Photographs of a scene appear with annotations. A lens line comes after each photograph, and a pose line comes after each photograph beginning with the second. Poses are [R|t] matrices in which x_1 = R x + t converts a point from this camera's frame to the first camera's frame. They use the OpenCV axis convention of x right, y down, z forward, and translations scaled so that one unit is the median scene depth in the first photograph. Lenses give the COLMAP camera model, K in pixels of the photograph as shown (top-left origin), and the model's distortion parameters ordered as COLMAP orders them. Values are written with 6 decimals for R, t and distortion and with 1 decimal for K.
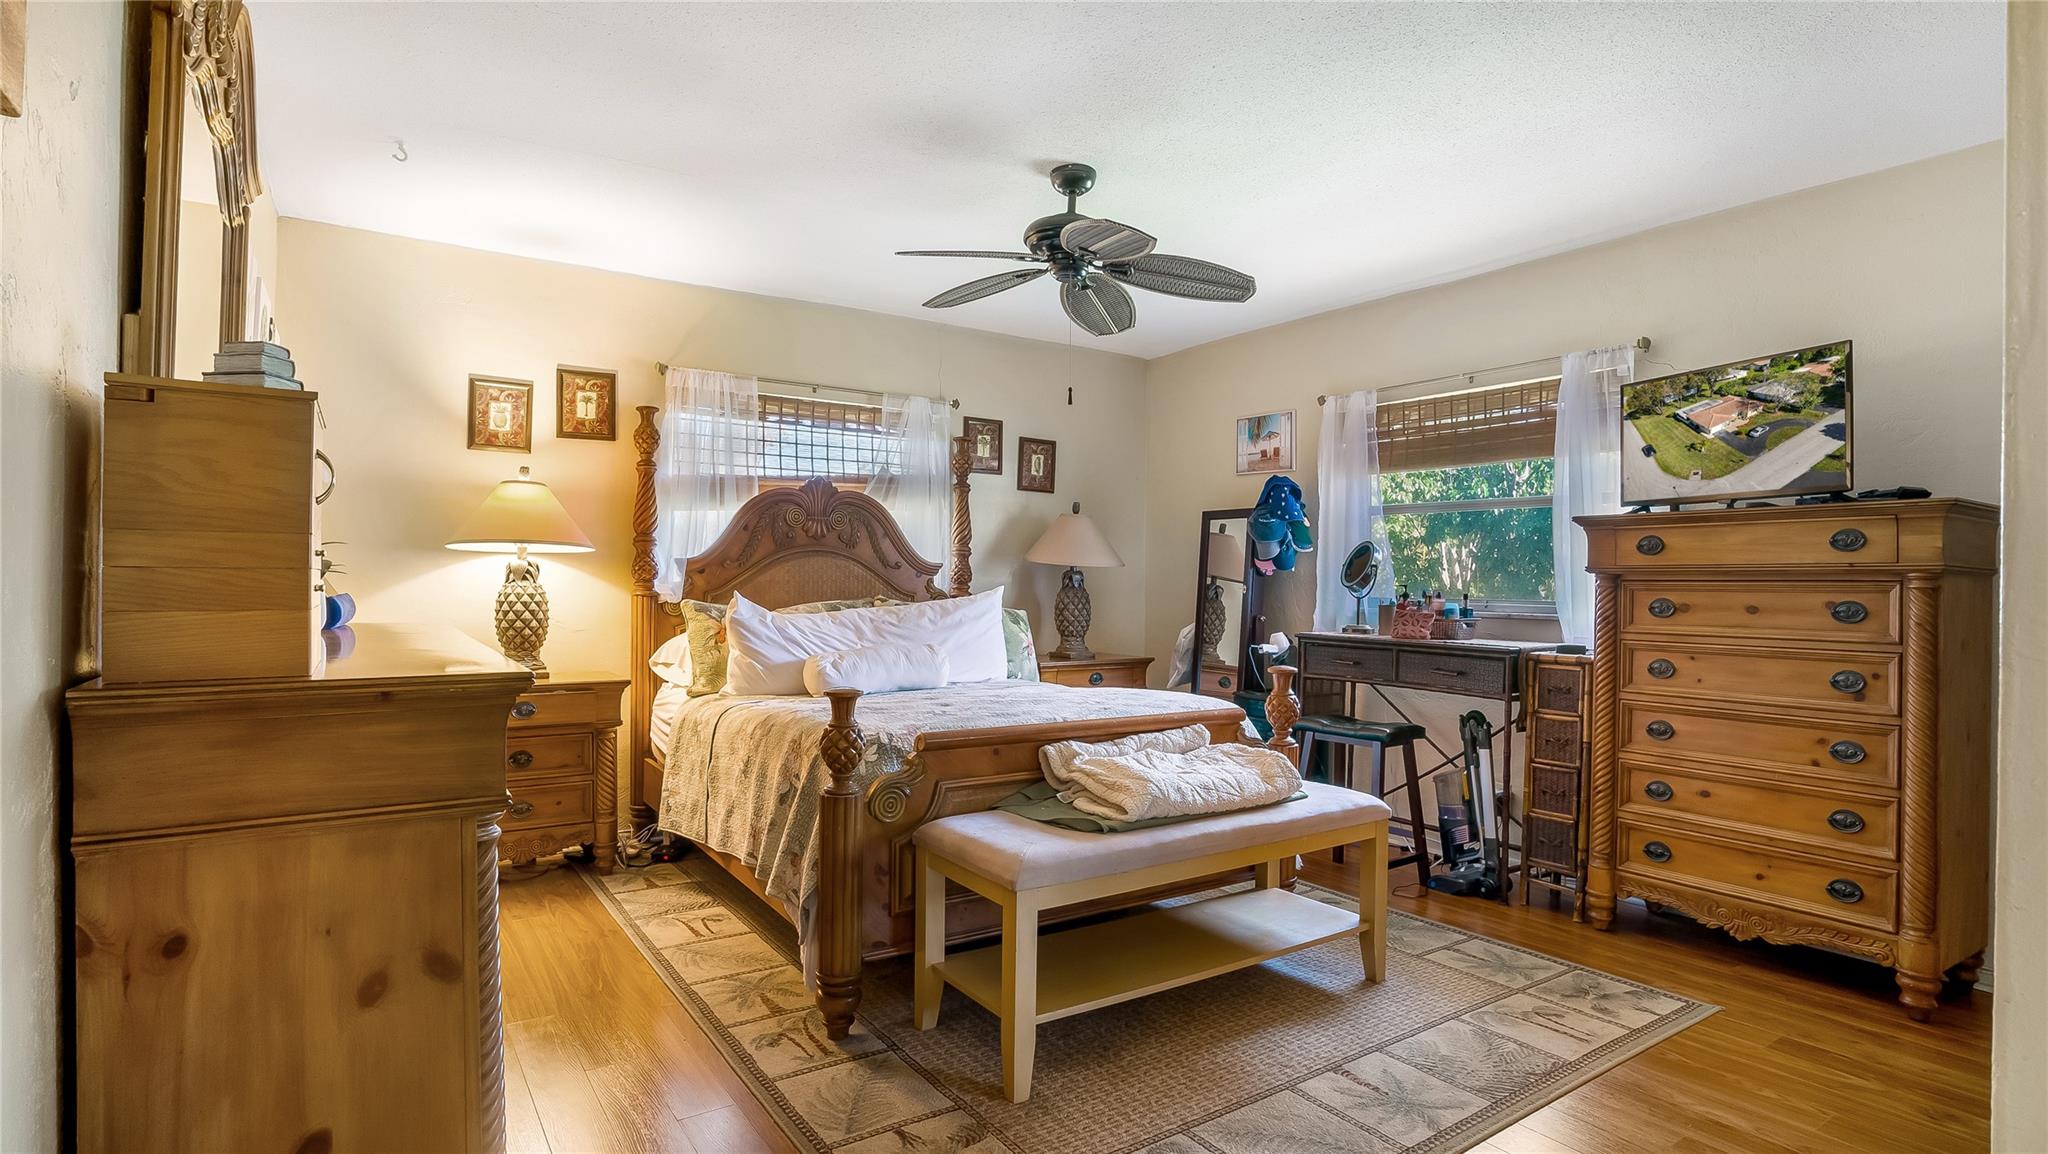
lens RADIAL K [[993.4, 0, 1011.2], [0, 993.4, 577.2], [0, 0, 1]] dist [-0.129206, 0.031357]
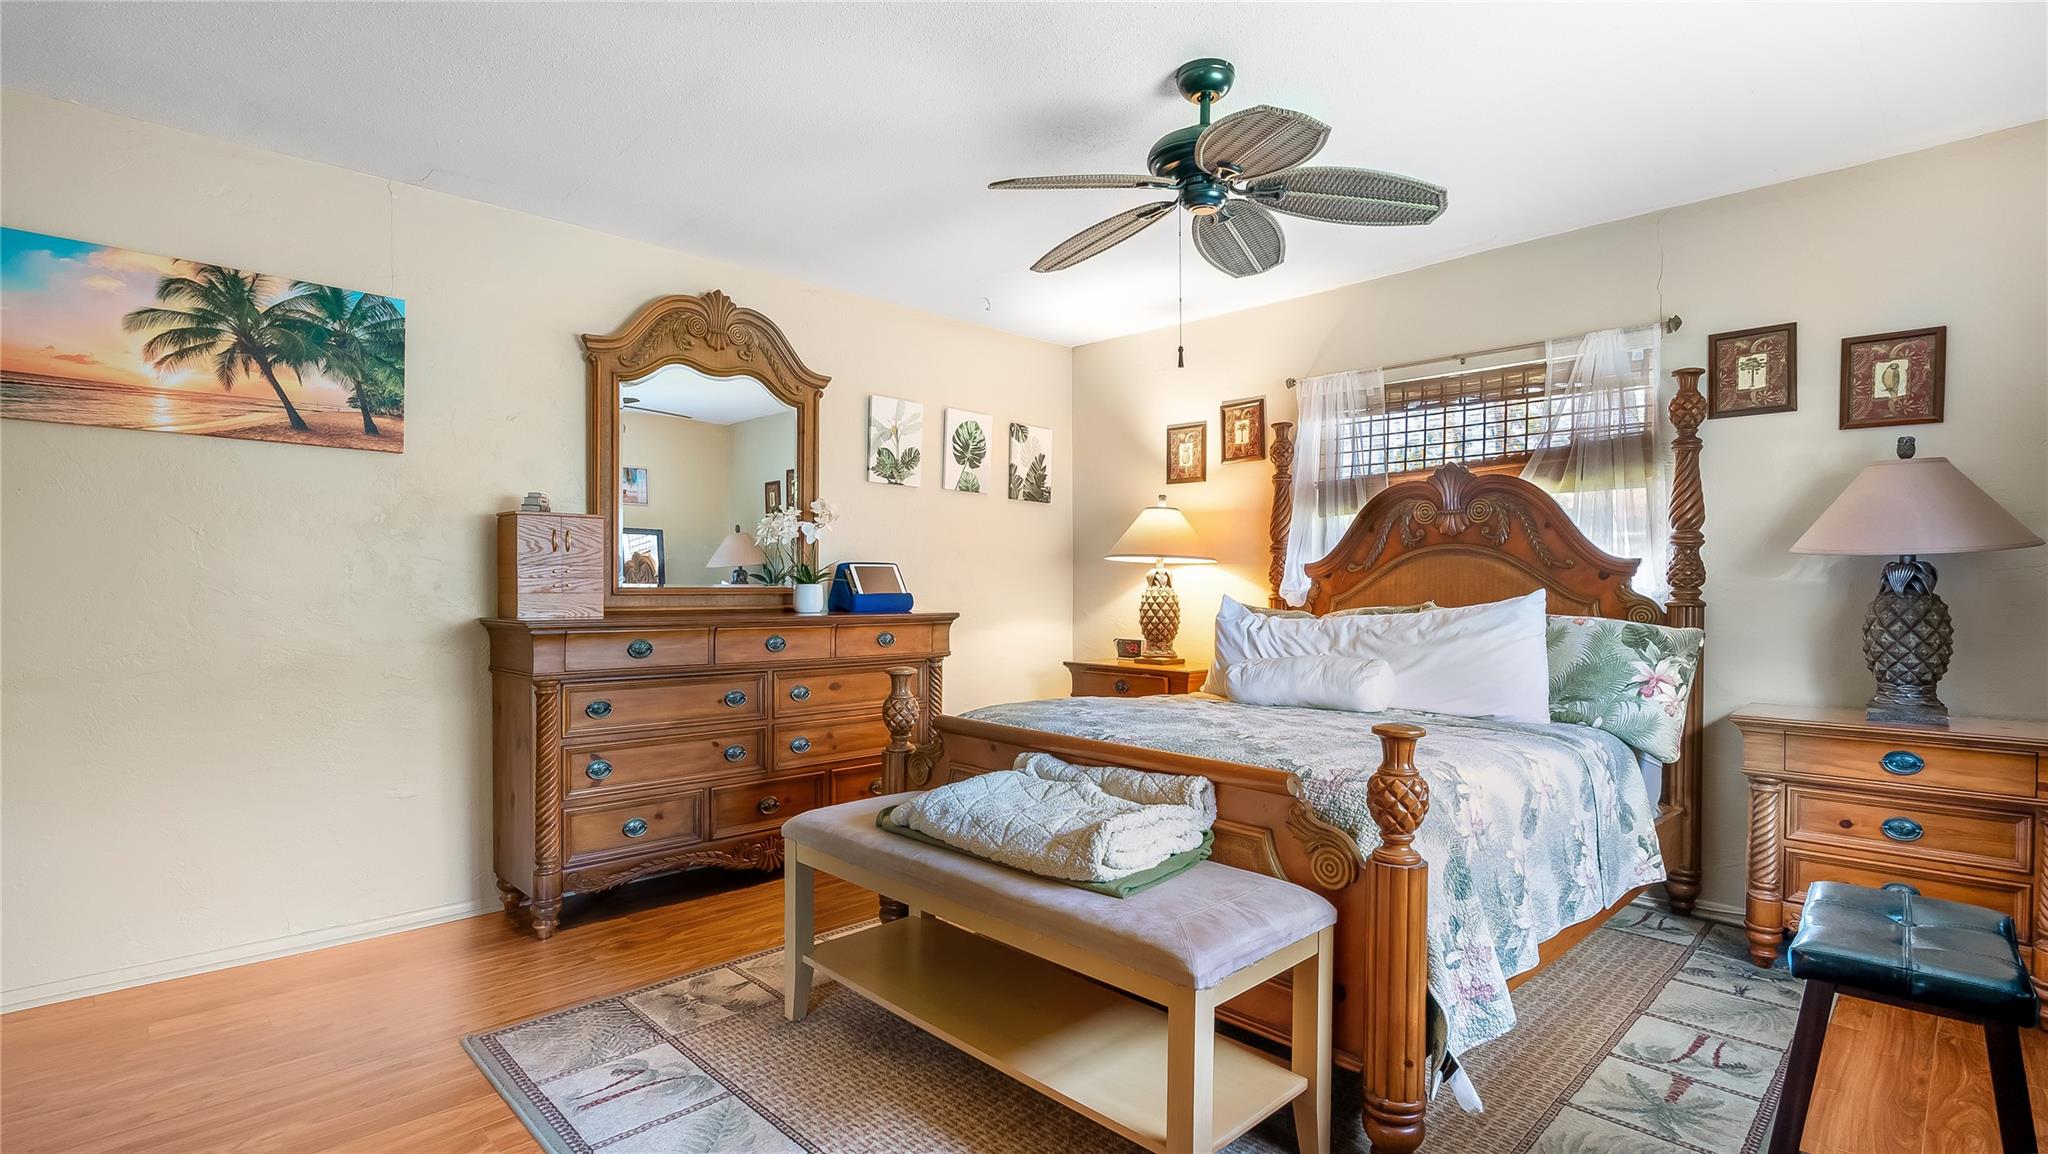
lens RADIAL K [[951.7, 0, 1021.4], [0, 951.7, 586.8], [0, 0, 1]] dist [-0.003549, -0.000229]
pose [[0.180745, -0.007563, -0.983501, 0.582512], [0.001057, 0.999971, -0.007496, 0.011639], [0.983529, 0.000315, 0.180748, 0.512186]]
